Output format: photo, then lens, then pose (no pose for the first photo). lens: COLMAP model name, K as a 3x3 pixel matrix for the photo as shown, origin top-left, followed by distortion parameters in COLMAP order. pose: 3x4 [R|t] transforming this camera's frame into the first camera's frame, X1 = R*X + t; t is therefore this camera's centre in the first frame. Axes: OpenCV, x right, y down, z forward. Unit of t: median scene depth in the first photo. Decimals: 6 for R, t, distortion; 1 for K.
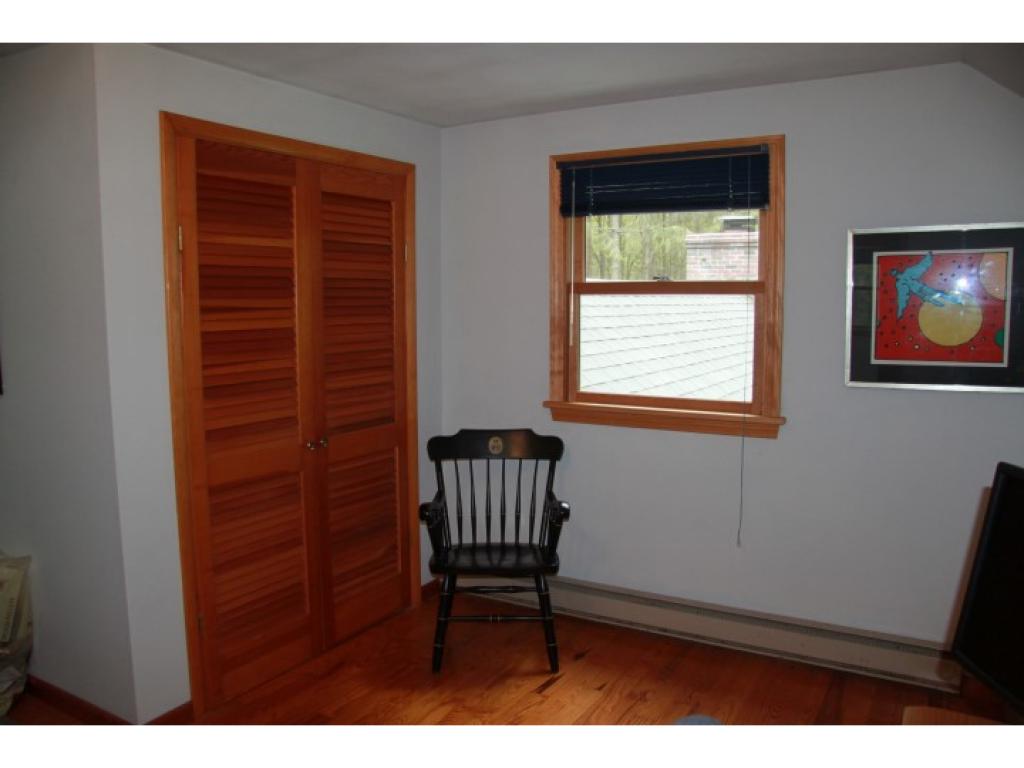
lens RADIAL K [[791.2, 0, 512.5], [0, 791.2, 393.0], [0, 0, 1]] dist [-0.166627, 0.130548]
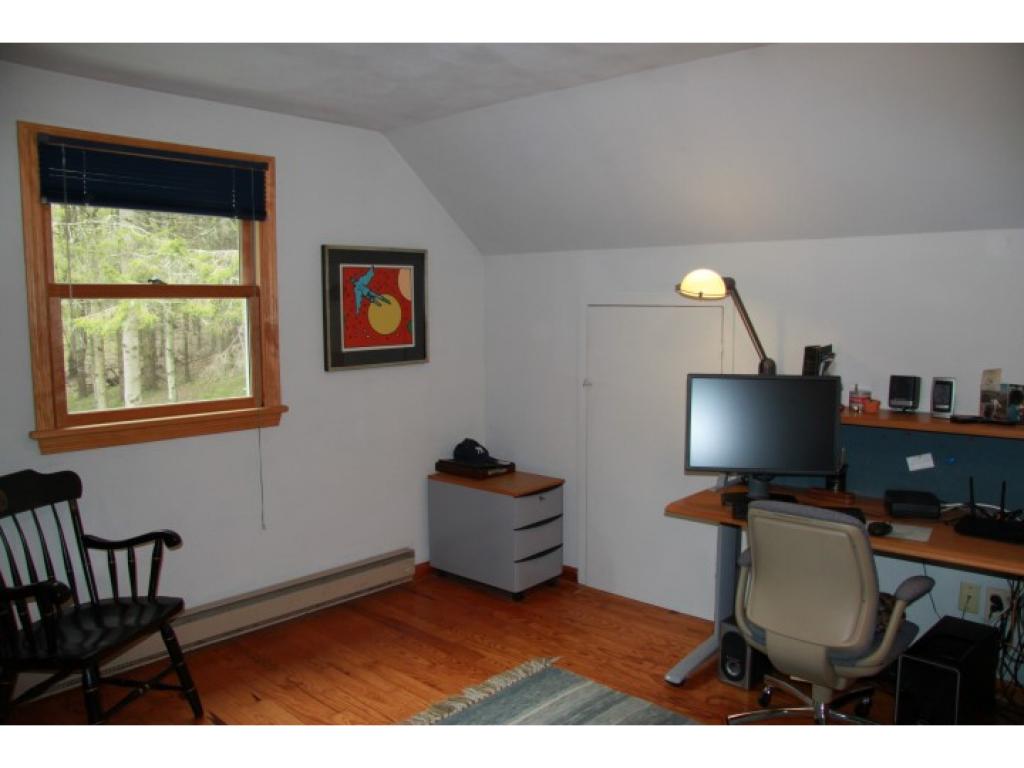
lens RADIAL K [[791.2, 0, 512.5], [0, 791.2, 393.0], [0, 0, 1]] dist [-0.166627, 0.130548]
pose [[0.201445, -0.101935, 0.974181, -0.688626], [0.114852, 0.990168, 0.079858, -0.039001], [-0.972743, 0.095799, 0.211172, 0.424850]]
